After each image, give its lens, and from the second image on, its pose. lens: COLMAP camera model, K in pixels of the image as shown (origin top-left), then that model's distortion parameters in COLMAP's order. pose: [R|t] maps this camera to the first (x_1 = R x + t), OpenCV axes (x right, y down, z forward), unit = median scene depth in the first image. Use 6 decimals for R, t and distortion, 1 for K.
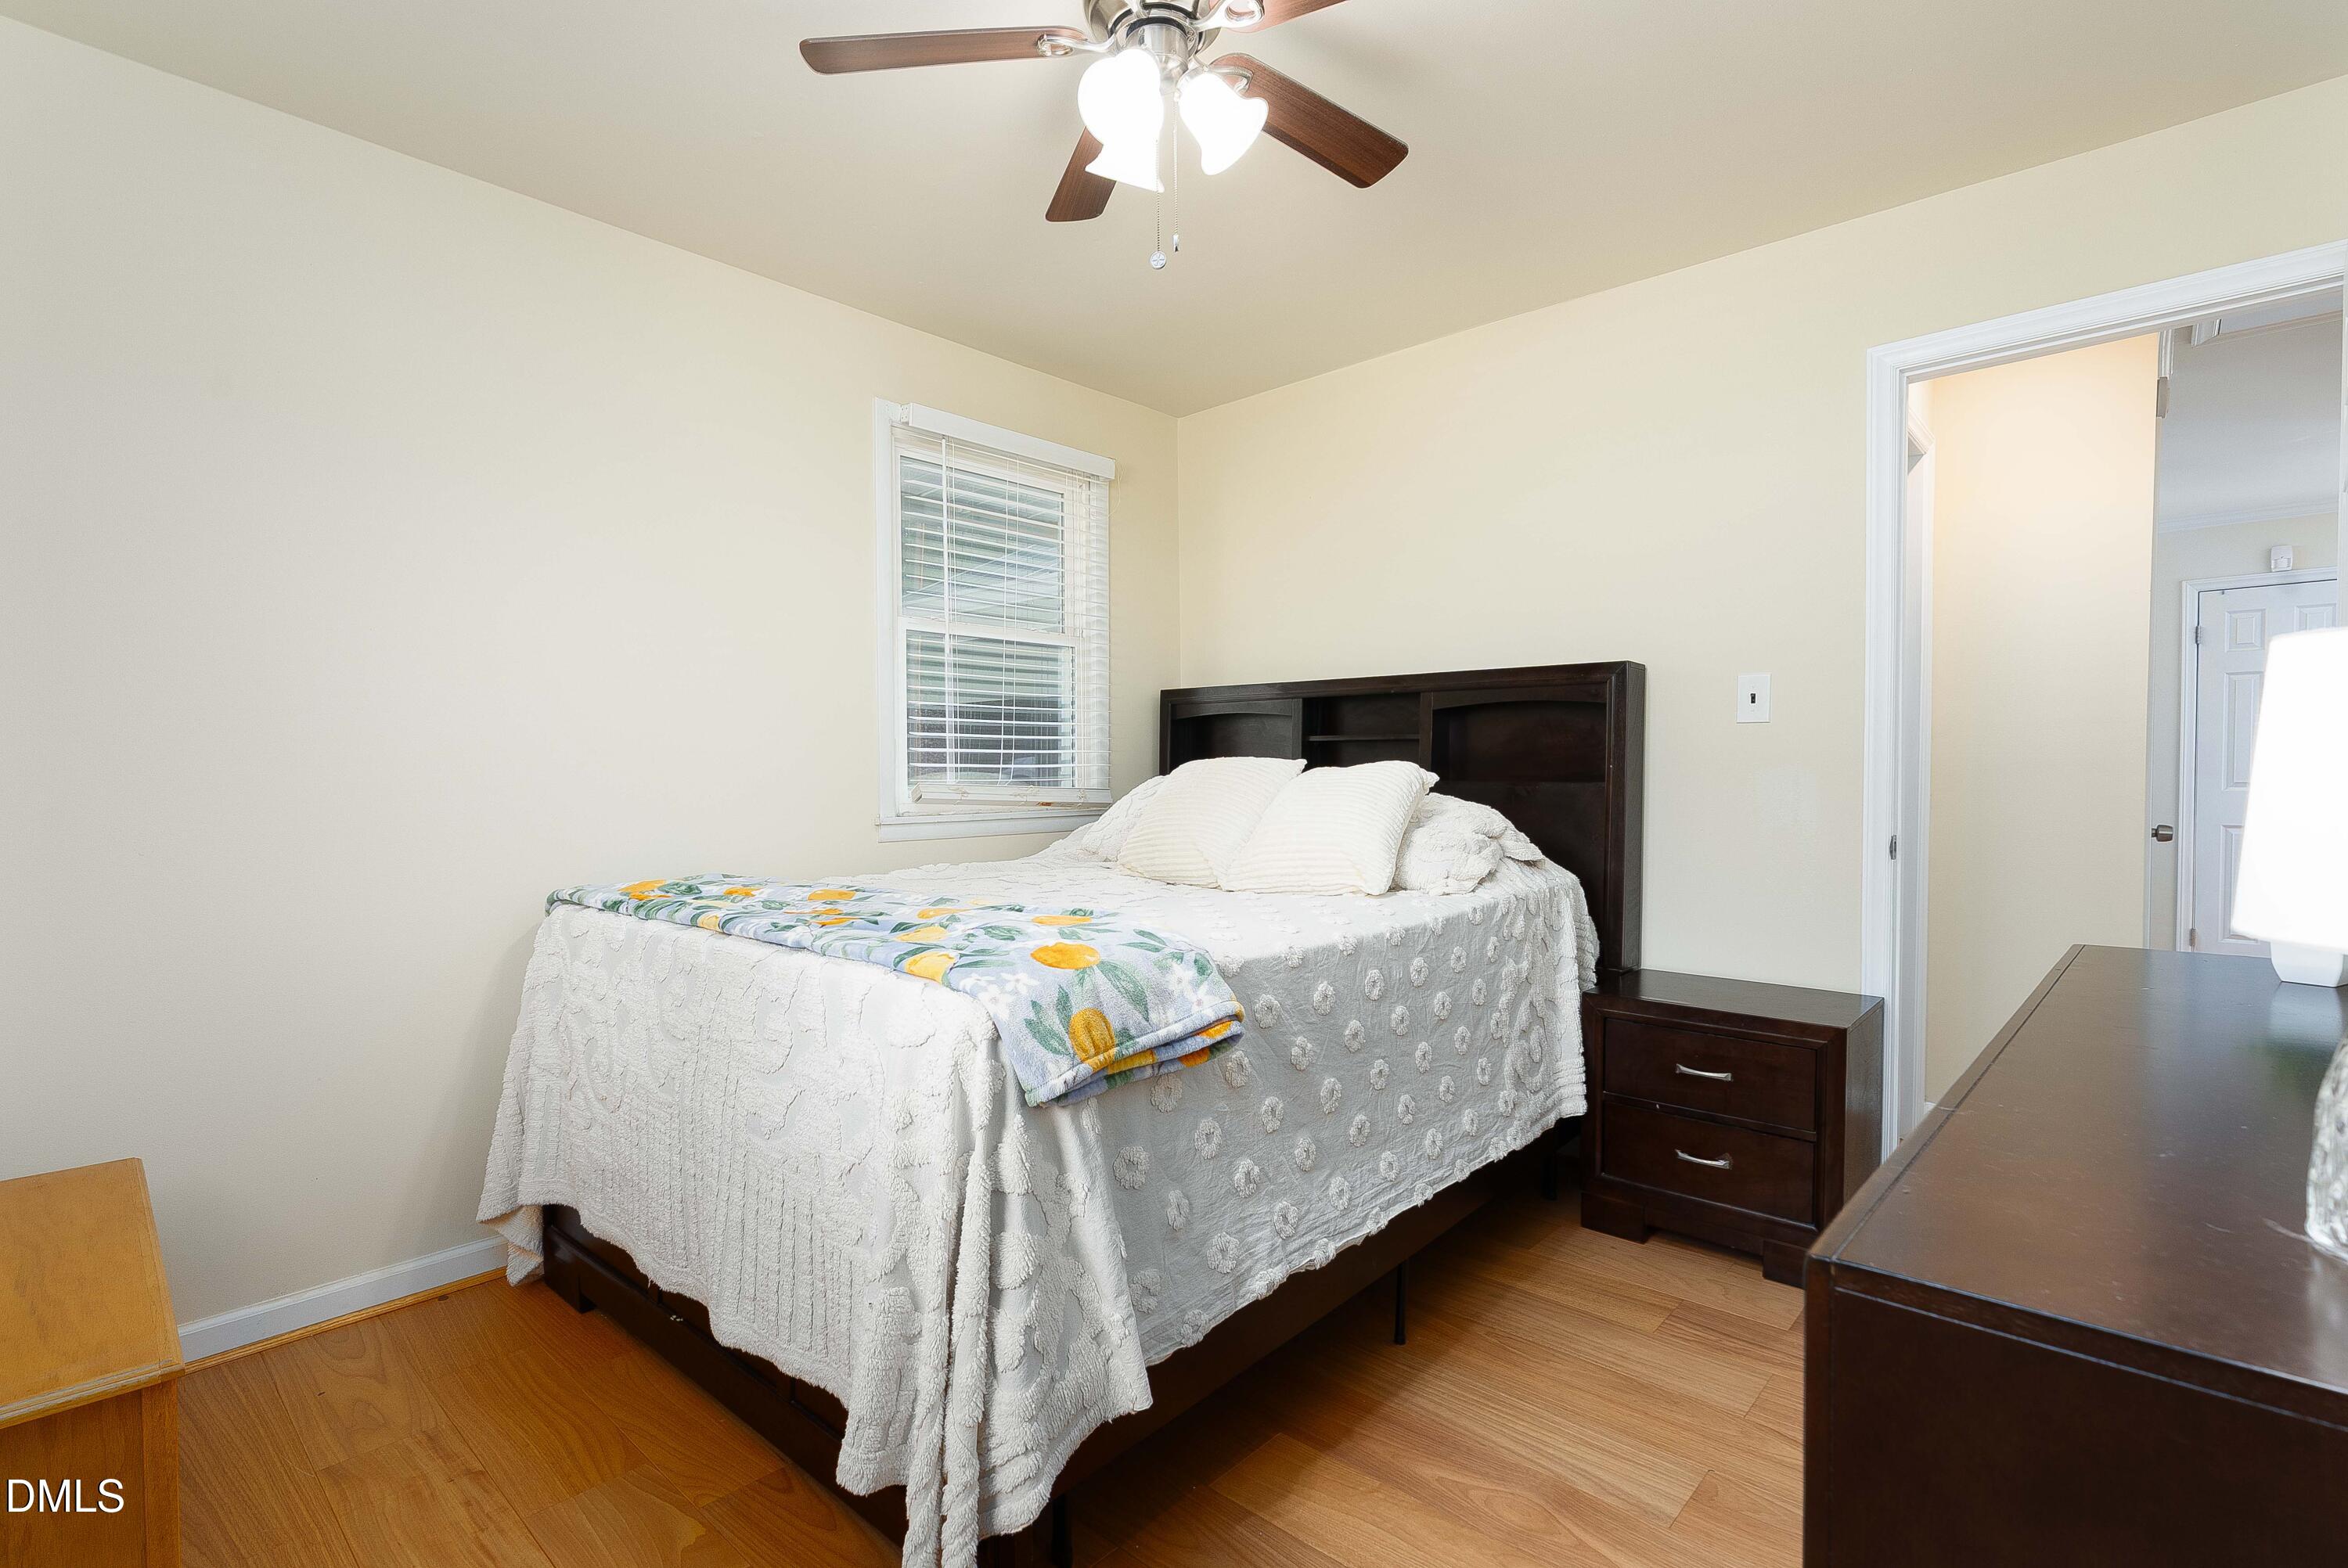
lens RADIAL K [[1089.1, 0, 1175.5], [0, 1089.1, 784.8], [0, 0, 1]] dist [-0.000755, -0.000193]
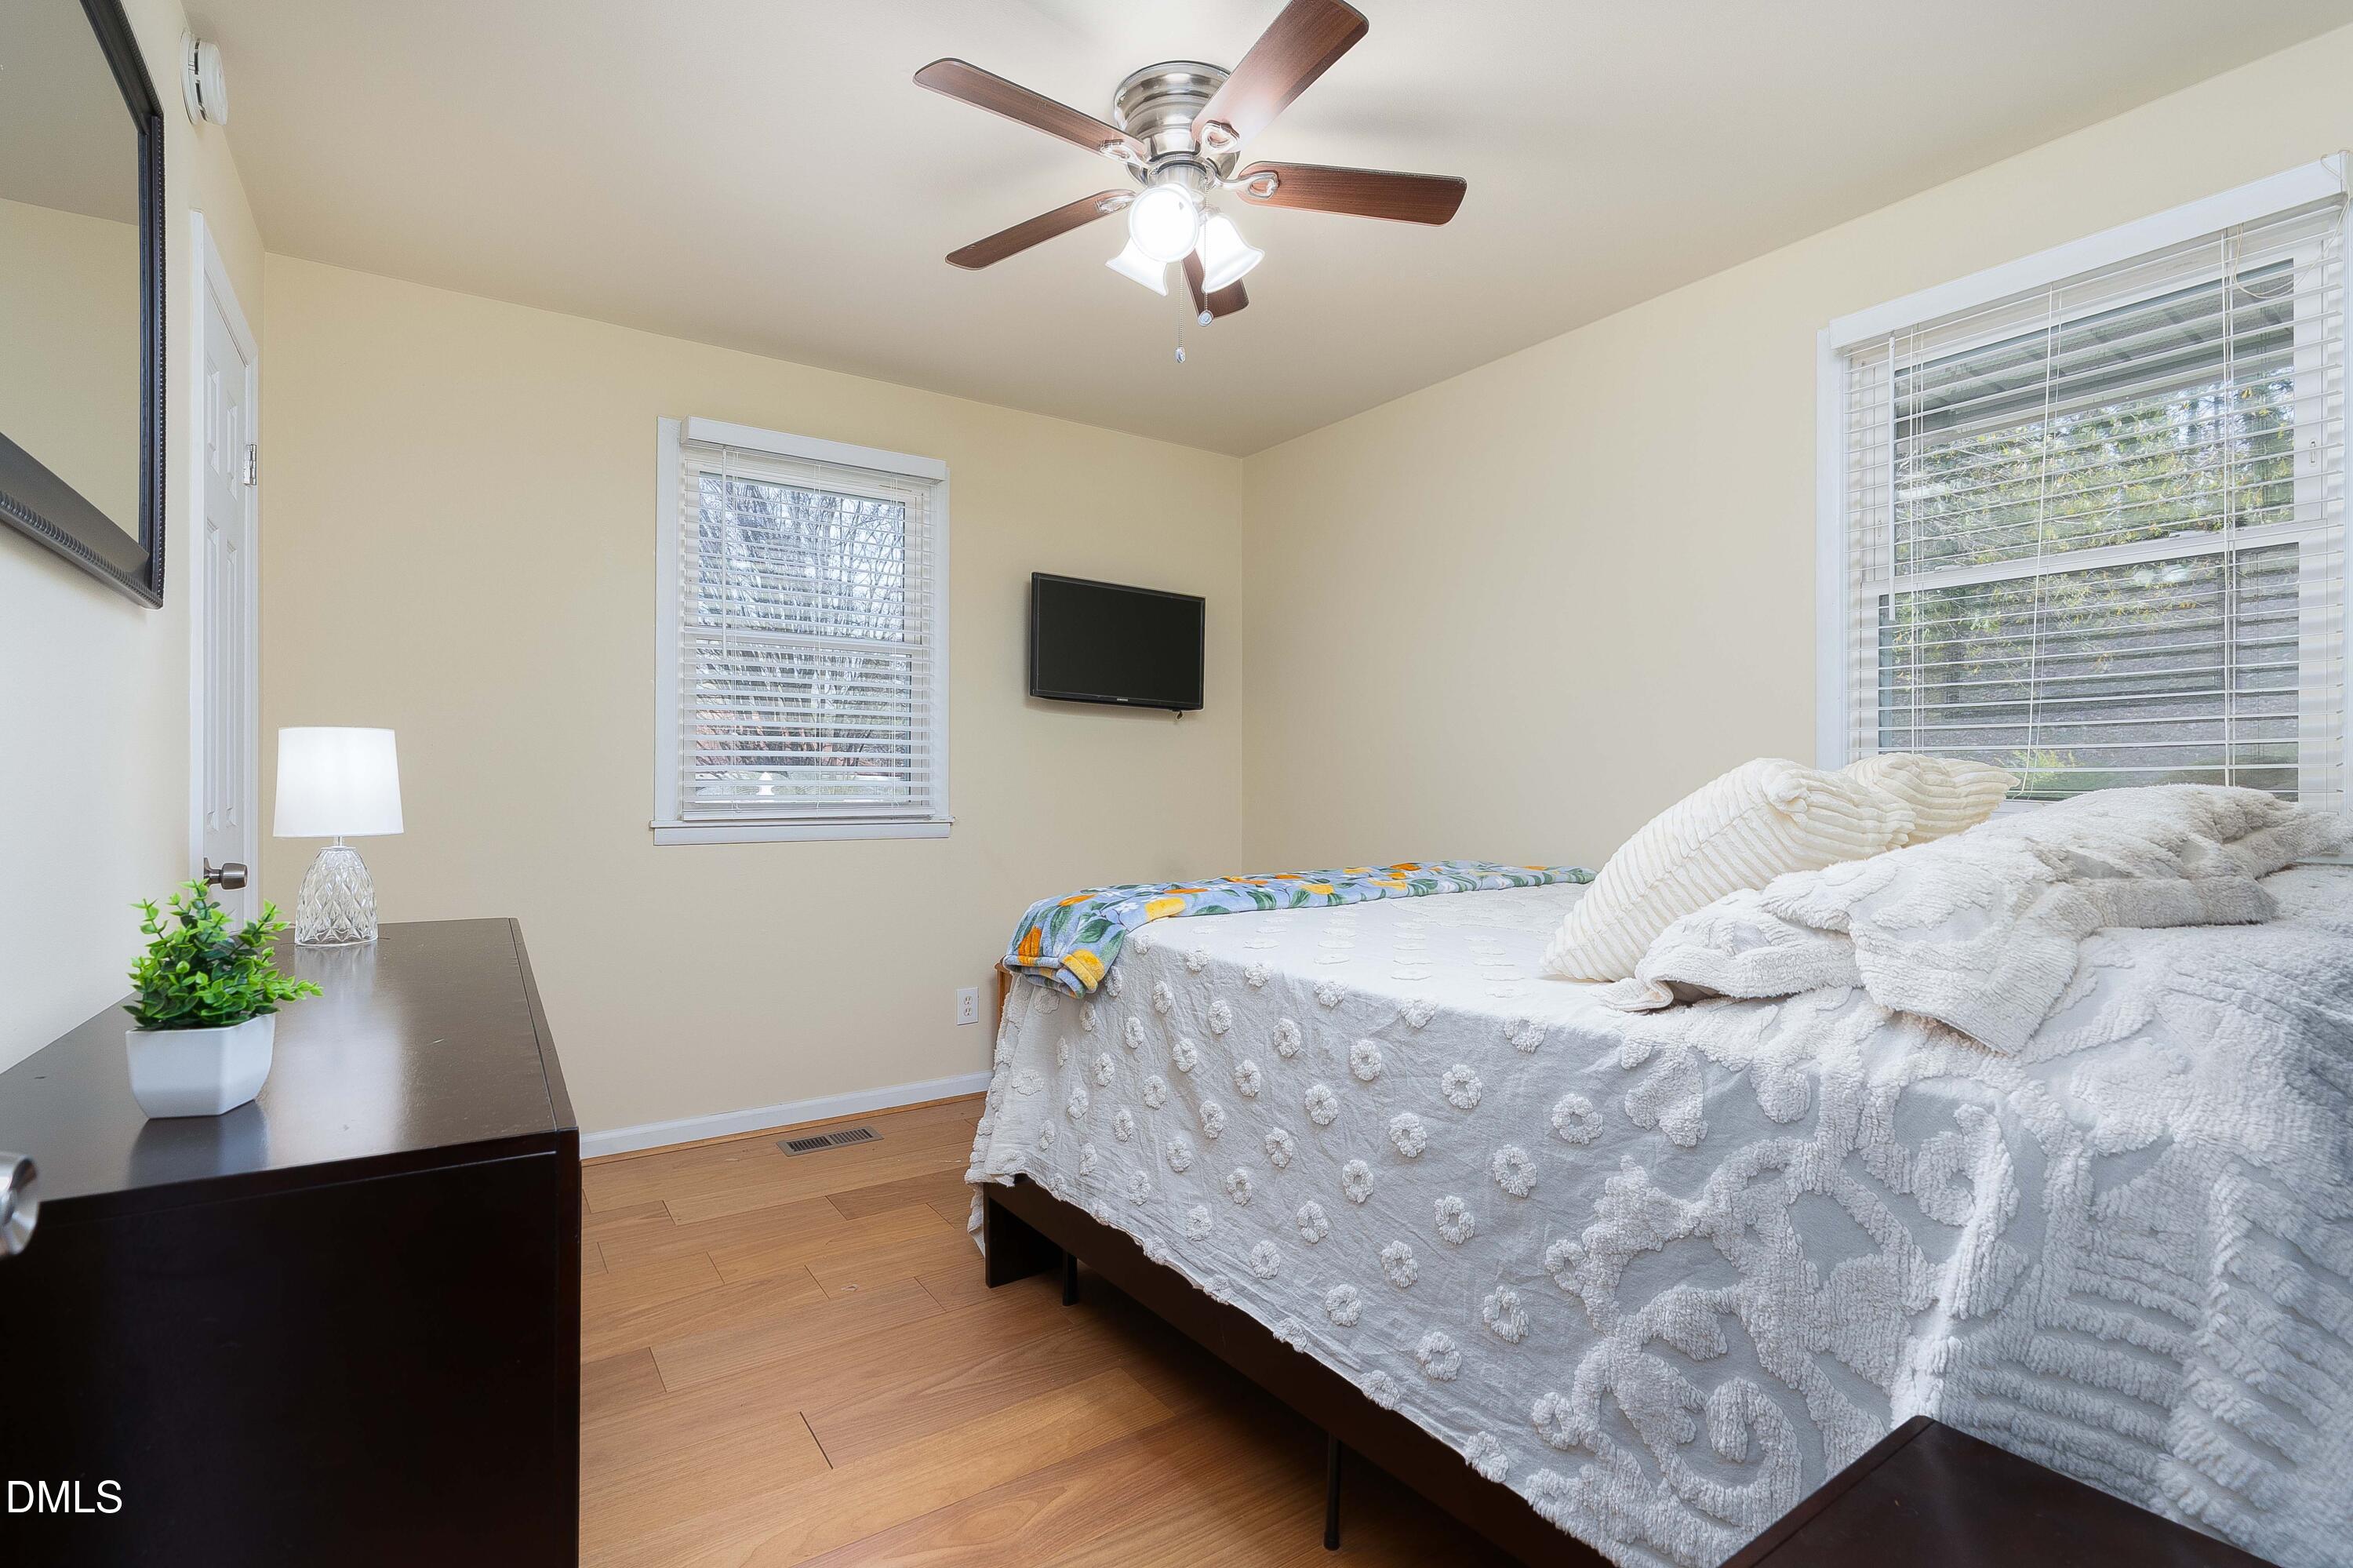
lens RADIAL K [[1091.6, 0, 1178.3], [0, 1091.6, 772.9], [0, 0, 1]] dist [-0.000755, -0.000193]
pose [[-0.209528, 0.017389, -0.977648, 1.020230], [-0.005865, 0.999802, 0.019040, -0.025370], [0.977785, 0.009723, -0.209385, 1.132425]]
